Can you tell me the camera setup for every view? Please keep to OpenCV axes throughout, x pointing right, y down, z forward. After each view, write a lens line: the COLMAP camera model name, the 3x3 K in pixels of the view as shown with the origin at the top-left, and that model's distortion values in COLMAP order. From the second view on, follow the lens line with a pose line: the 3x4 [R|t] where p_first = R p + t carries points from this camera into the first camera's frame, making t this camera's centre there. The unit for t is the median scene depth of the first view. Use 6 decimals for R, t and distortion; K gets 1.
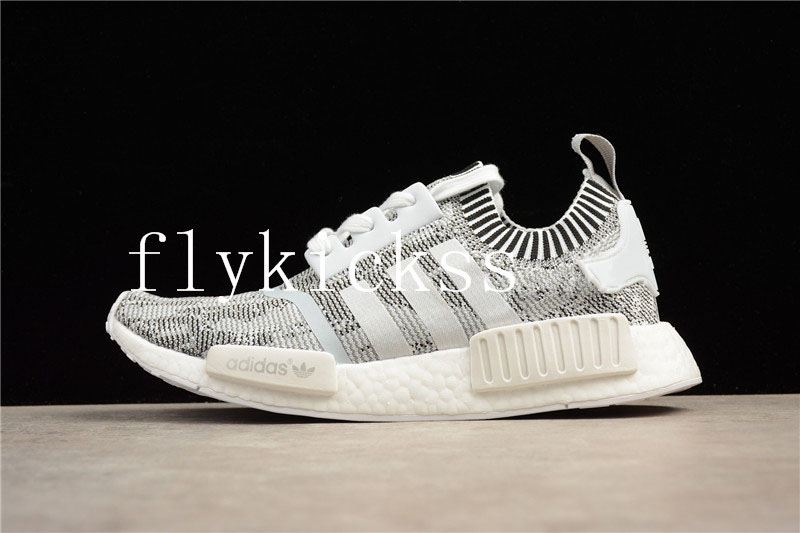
lens RADIAL K [[1709.8, 0, 400.0], [0, 1709.8, 266.5], [0, 0, 1]] dist [-0.204790, 0.221384]
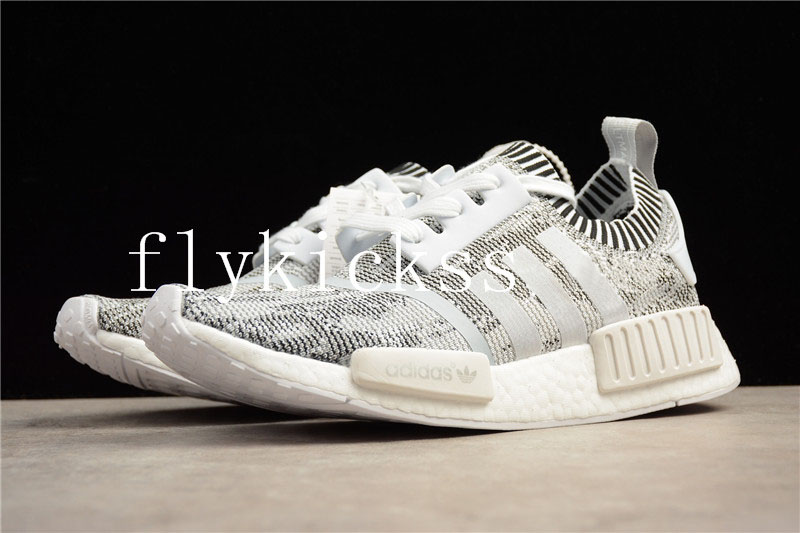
lens RADIAL K [[1709.8, 0, 400.0], [0, 1709.8, 266.5], [0, 0, 1]] dist [-0.204790, 0.221384]
pose [[0.804110, 0.007098, 0.594438, -0.589140], [-0.004612, 0.999973, -0.005703, 0.011097], [-0.594463, 0.001844, 0.804121, 0.320518]]
